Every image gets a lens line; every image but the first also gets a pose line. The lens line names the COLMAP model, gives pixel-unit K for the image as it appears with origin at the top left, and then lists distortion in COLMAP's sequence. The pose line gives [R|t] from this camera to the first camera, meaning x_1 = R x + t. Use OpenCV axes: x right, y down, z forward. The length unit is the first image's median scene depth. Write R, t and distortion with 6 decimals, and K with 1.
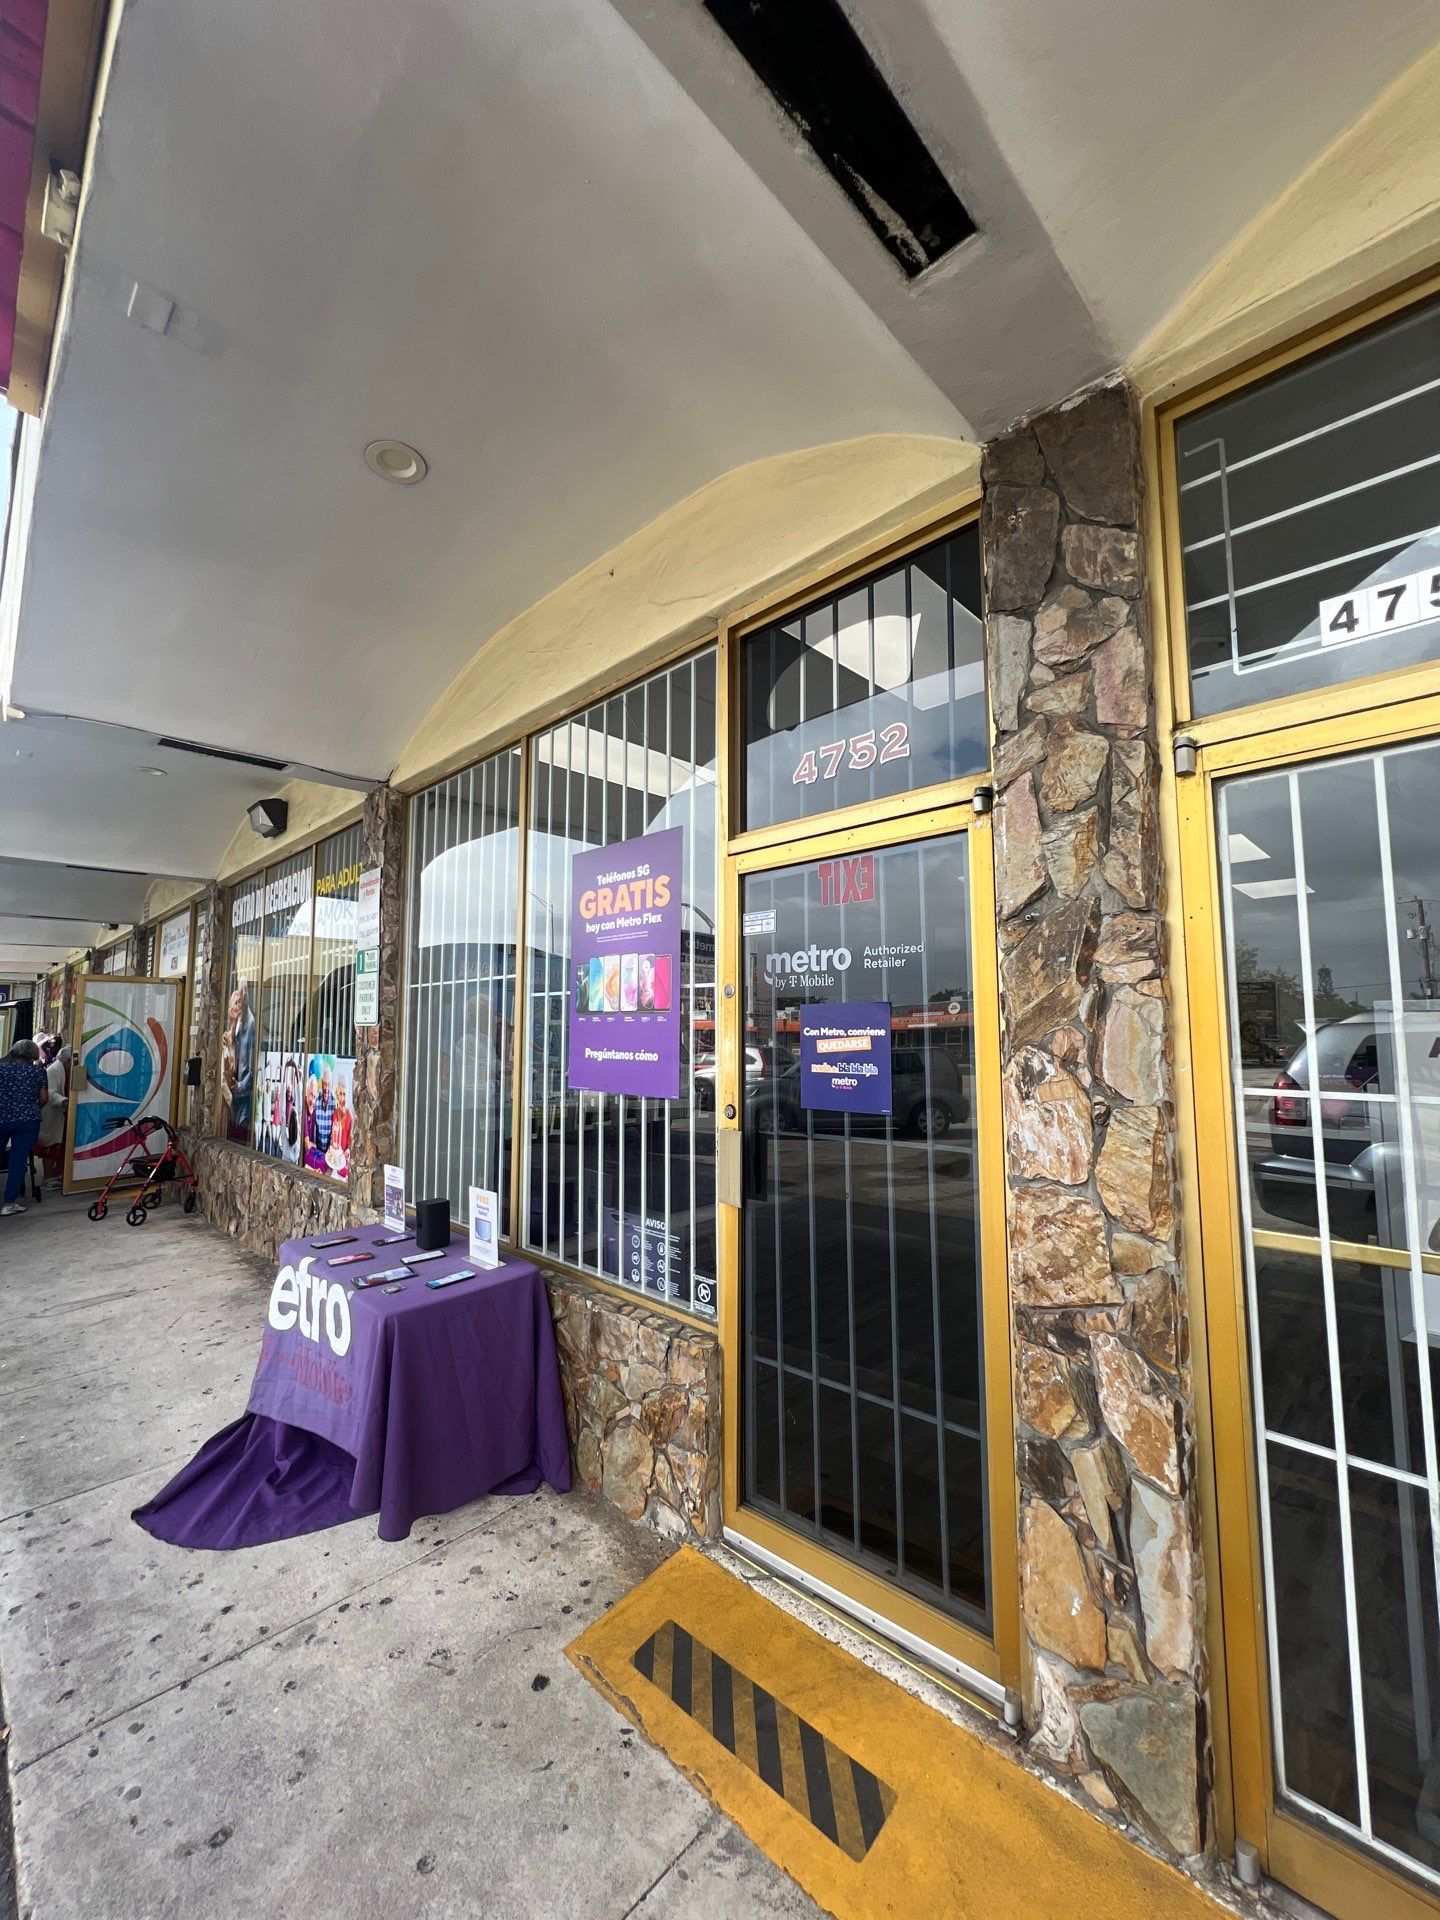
lens RADIAL K [[761.0, 0, 727.6], [0, 761.0, 974.3], [0, 0, 1]] dist [-0.000467, 0.000027]
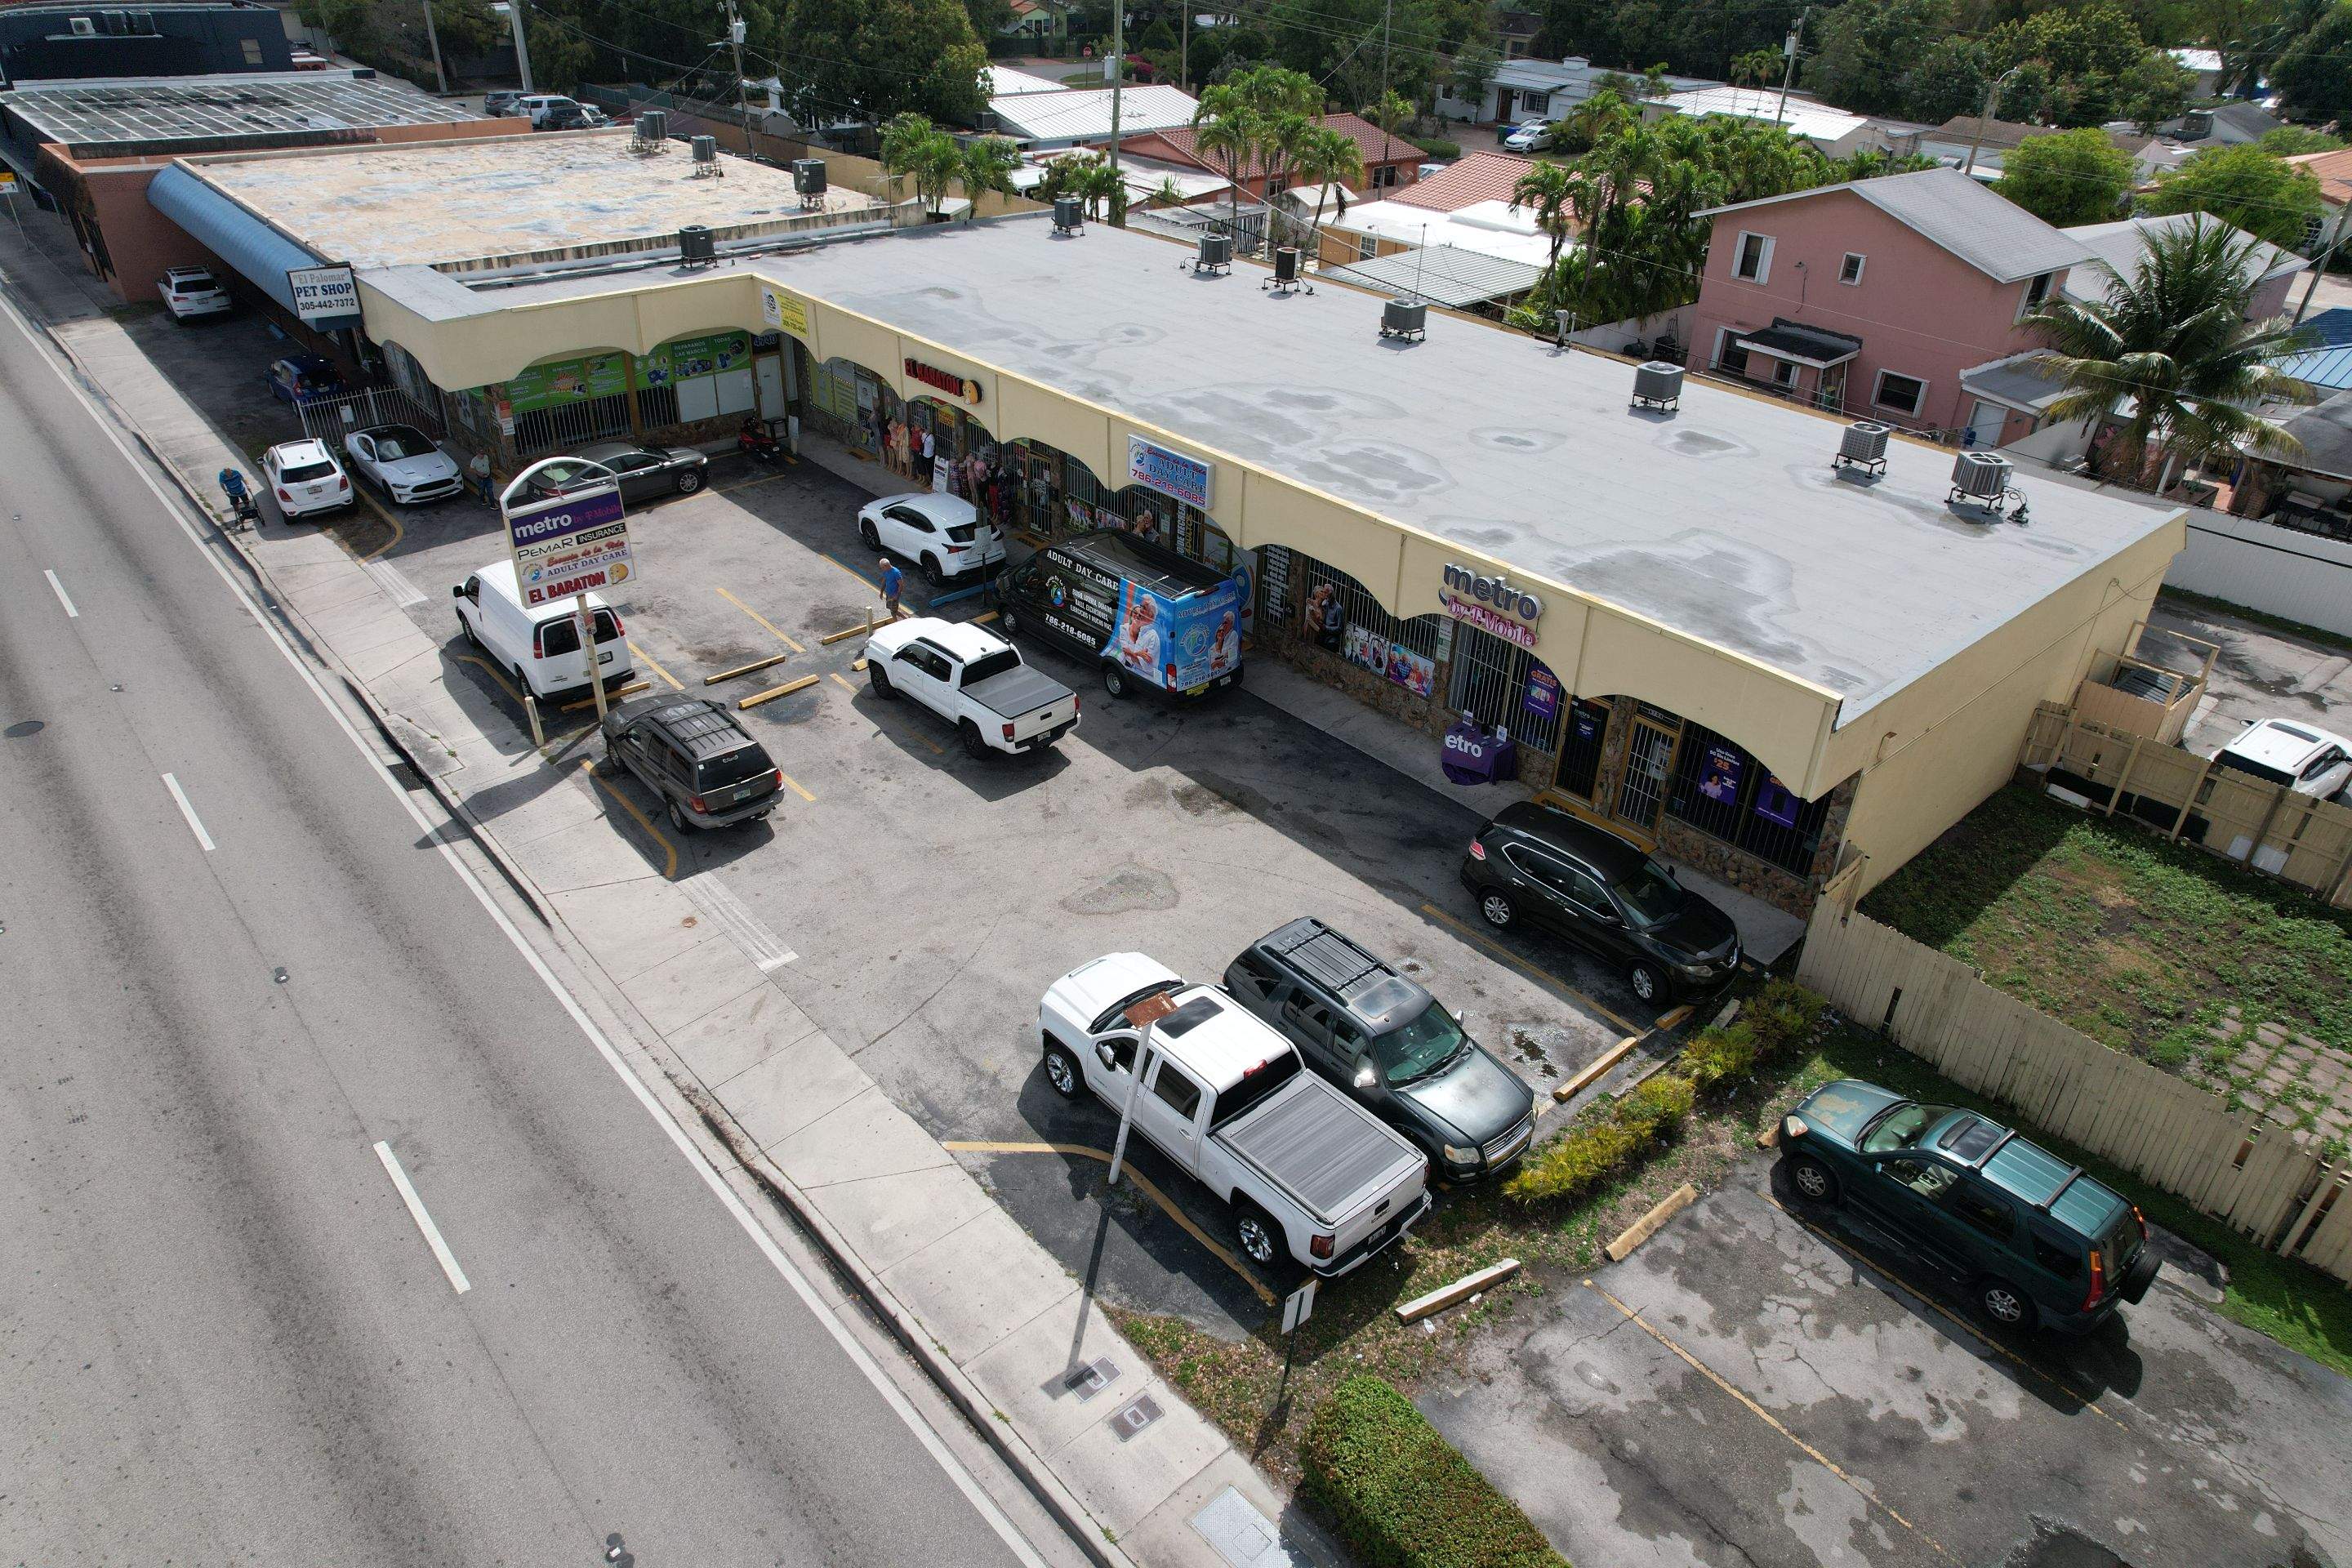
lens RADIAL K [[1482.0, 0, 1182.7], [0, 1482.0, 788.7], [0, 0, 1]] dist [-0.074375, 0.063743]
pose [[0.997005, 0.064856, -0.042126, -0.841452], [-0.028005, 0.810518, 0.585044, -2.090697], [0.072087, -0.582112, 0.809907, -3.009671]]
